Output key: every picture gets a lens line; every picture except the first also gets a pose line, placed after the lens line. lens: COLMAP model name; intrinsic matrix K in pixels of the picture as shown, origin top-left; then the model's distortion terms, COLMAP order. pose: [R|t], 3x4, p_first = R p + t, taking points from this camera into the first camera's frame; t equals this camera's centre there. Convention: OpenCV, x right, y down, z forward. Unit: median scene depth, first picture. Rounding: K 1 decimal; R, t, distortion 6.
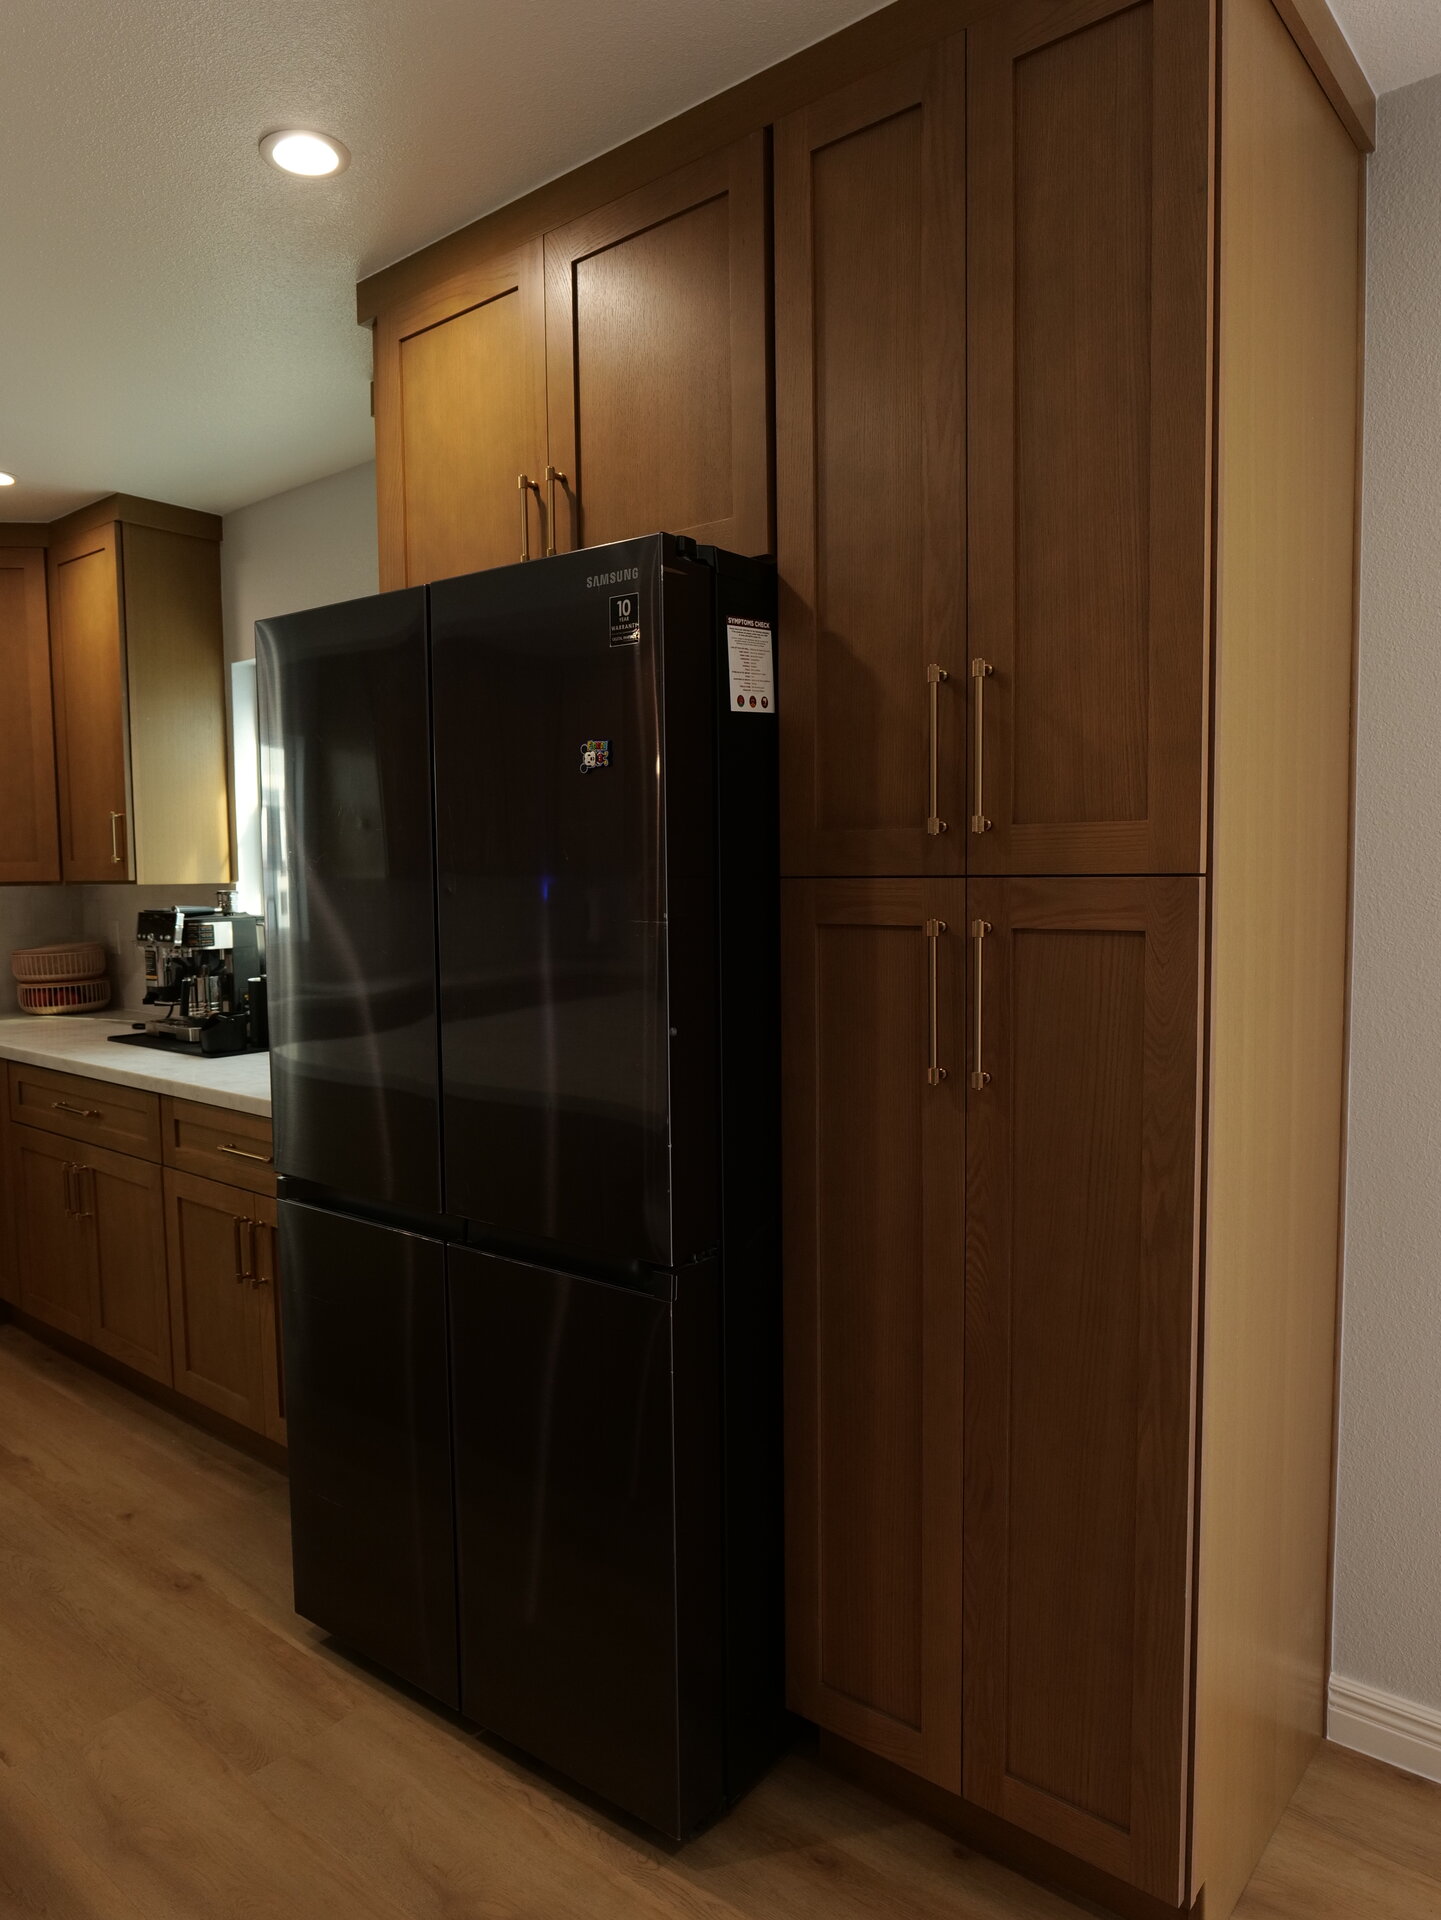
lens RADIAL K [[1275.4, 0, 729.5], [0, 1275.4, 960.9], [0, 0, 1]] dist [-0.034178, 0.018983]
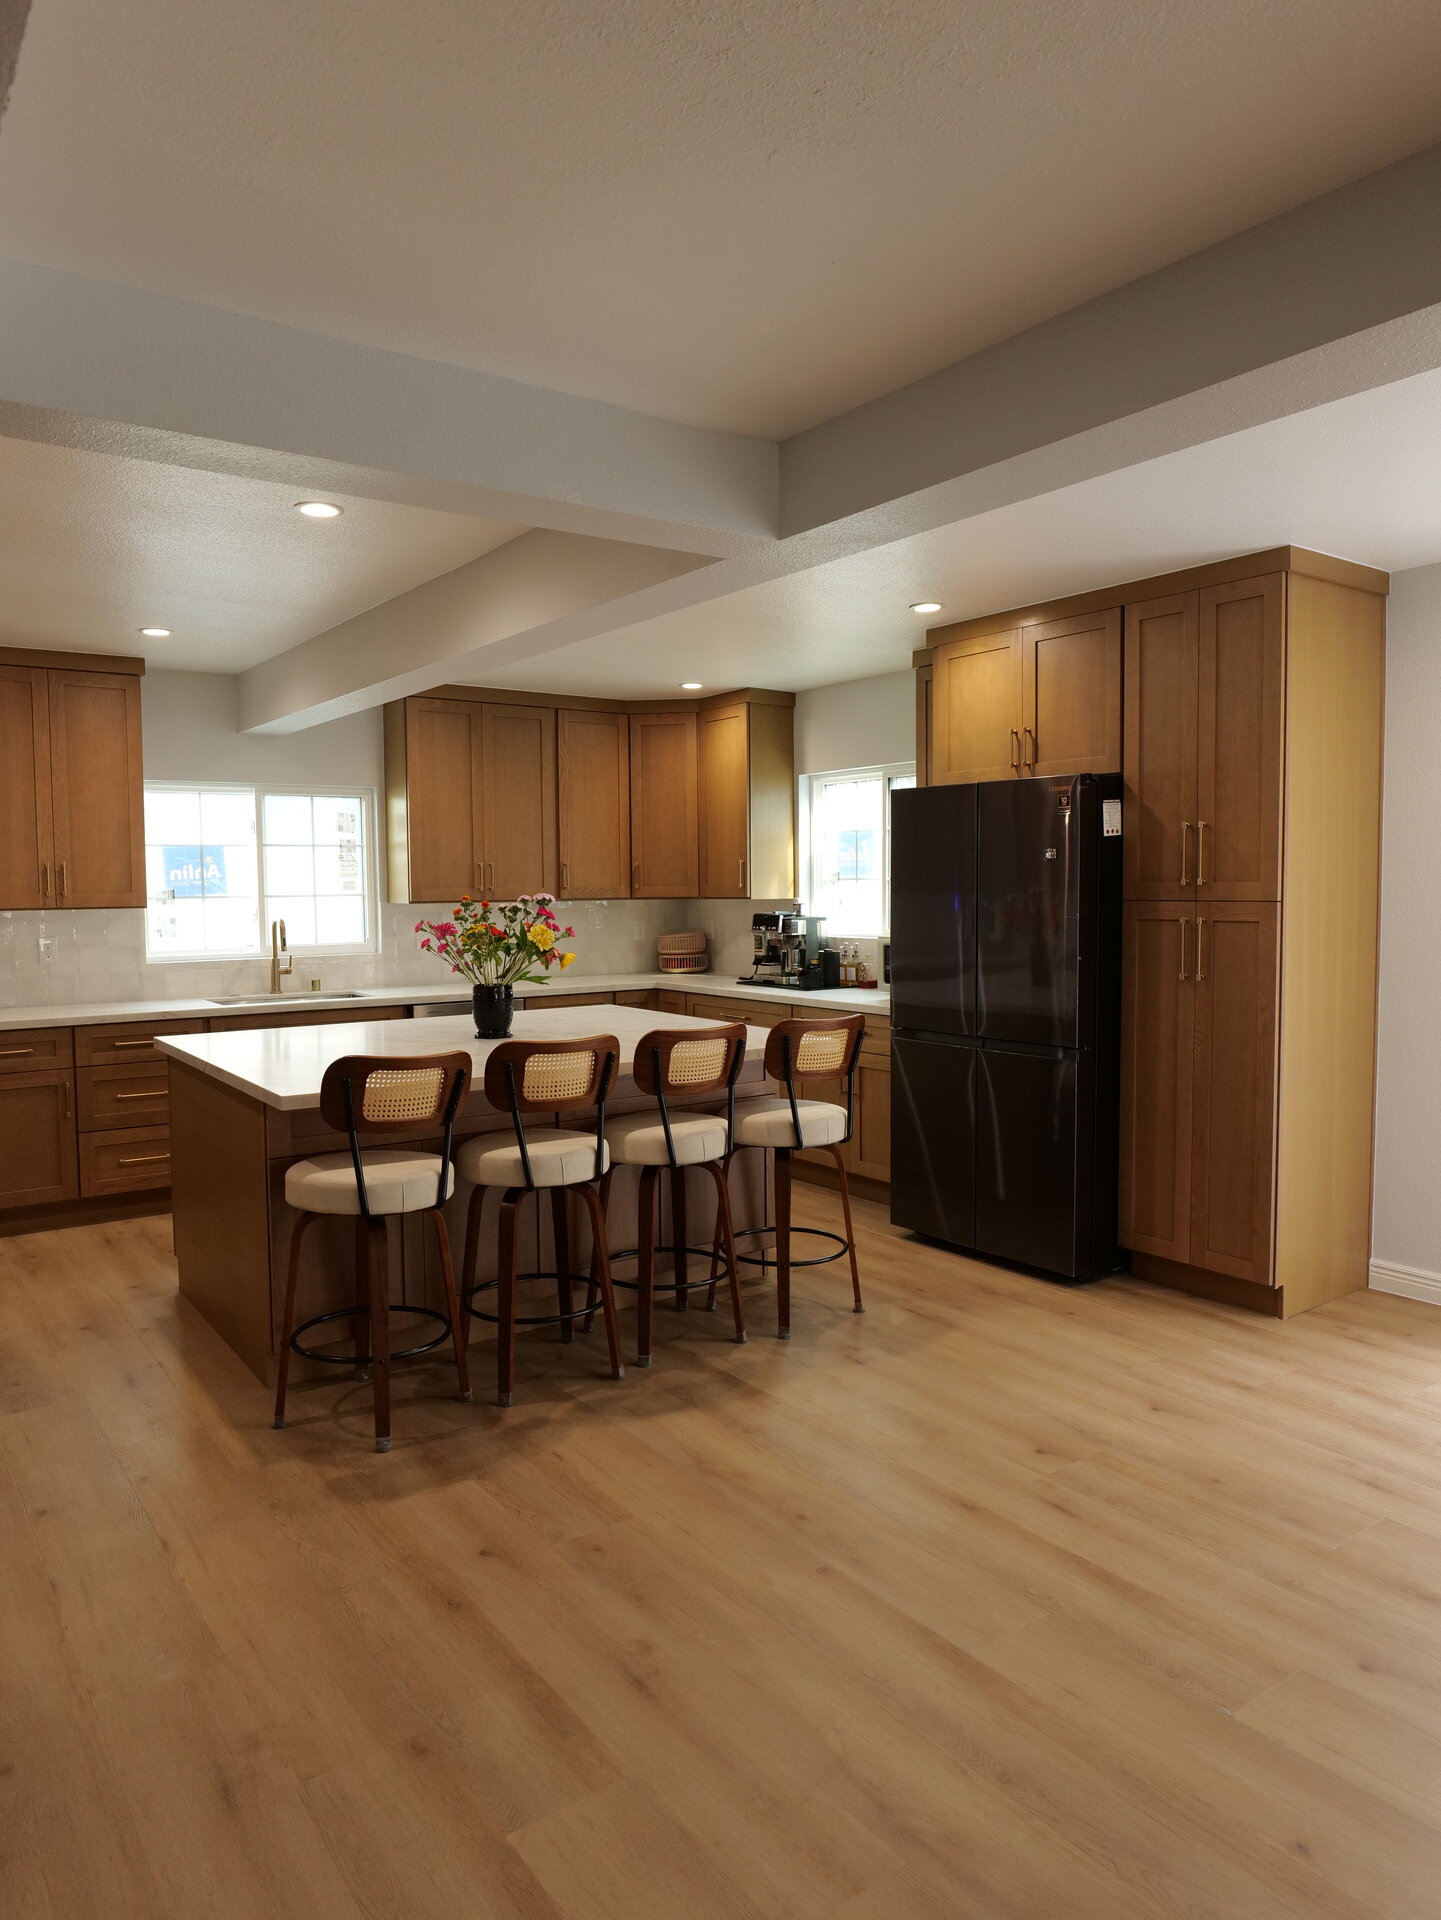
lens RADIAL K [[1275.4, 0, 729.5], [0, 1275.4, 960.9], [0, 0, 1]] dist [-0.034178, 0.018983]
pose [[0.968715, 0.018743, -0.247468, -0.087006], [-0.021340, 0.999742, -0.007817, 0.088345], [0.247258, 0.012854, 0.968864, -1.596737]]
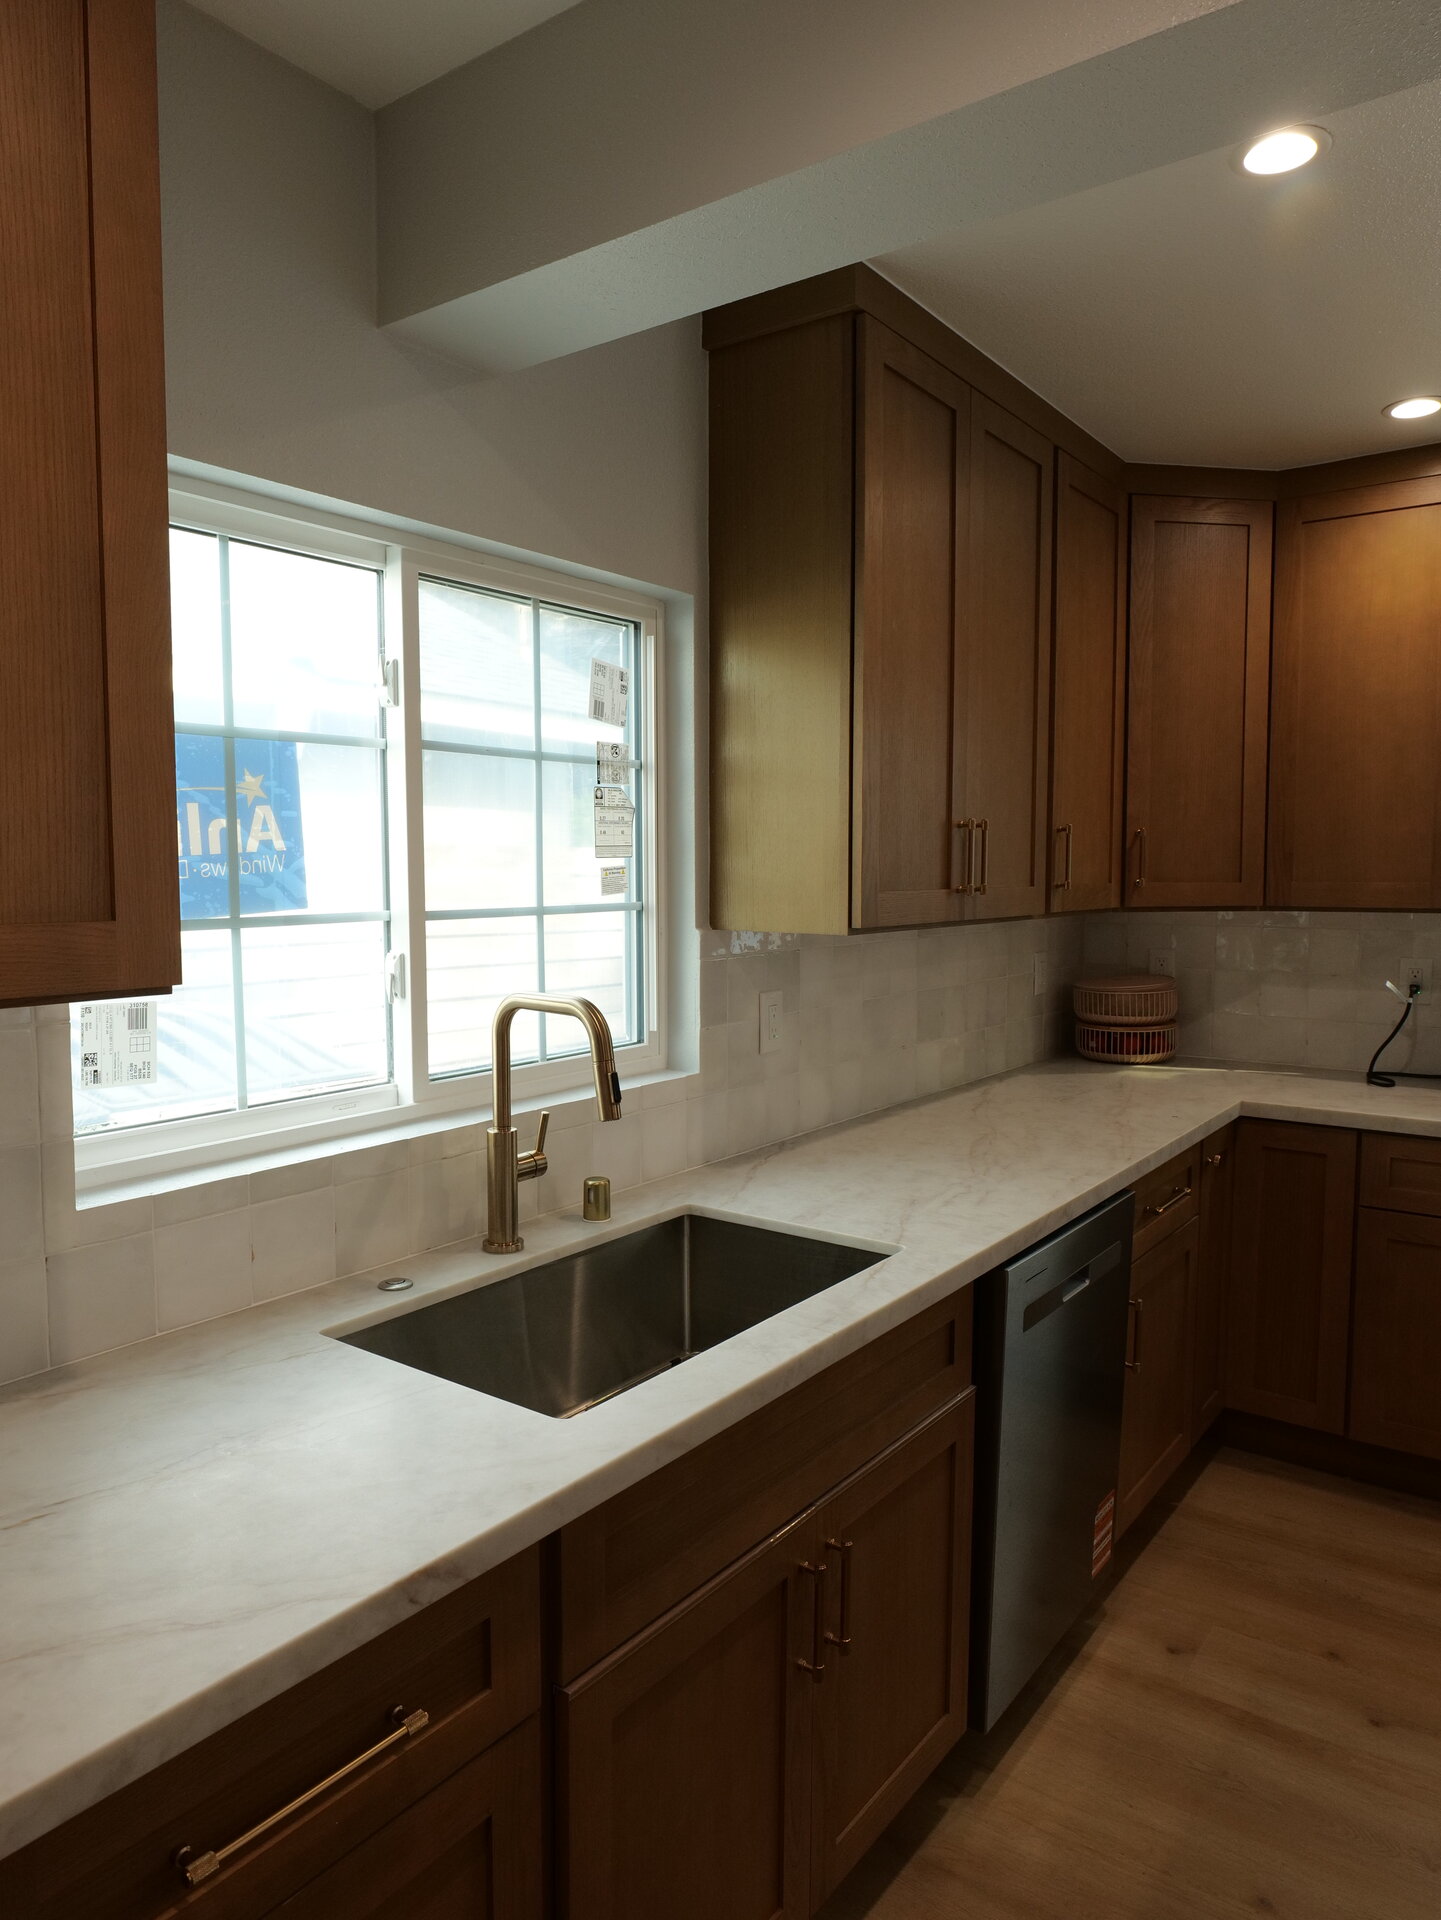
lens RADIAL K [[1275.4, 0, 729.5], [0, 1275.4, 960.9], [0, 0, 1]] dist [-0.034178, 0.018983]
pose [[0.997915, 0.002944, 0.064473, -2.043003], [-0.002772, 0.999992, -0.002764, -0.052299], [-0.064480, 0.002580, 0.997916, 0.438632]]
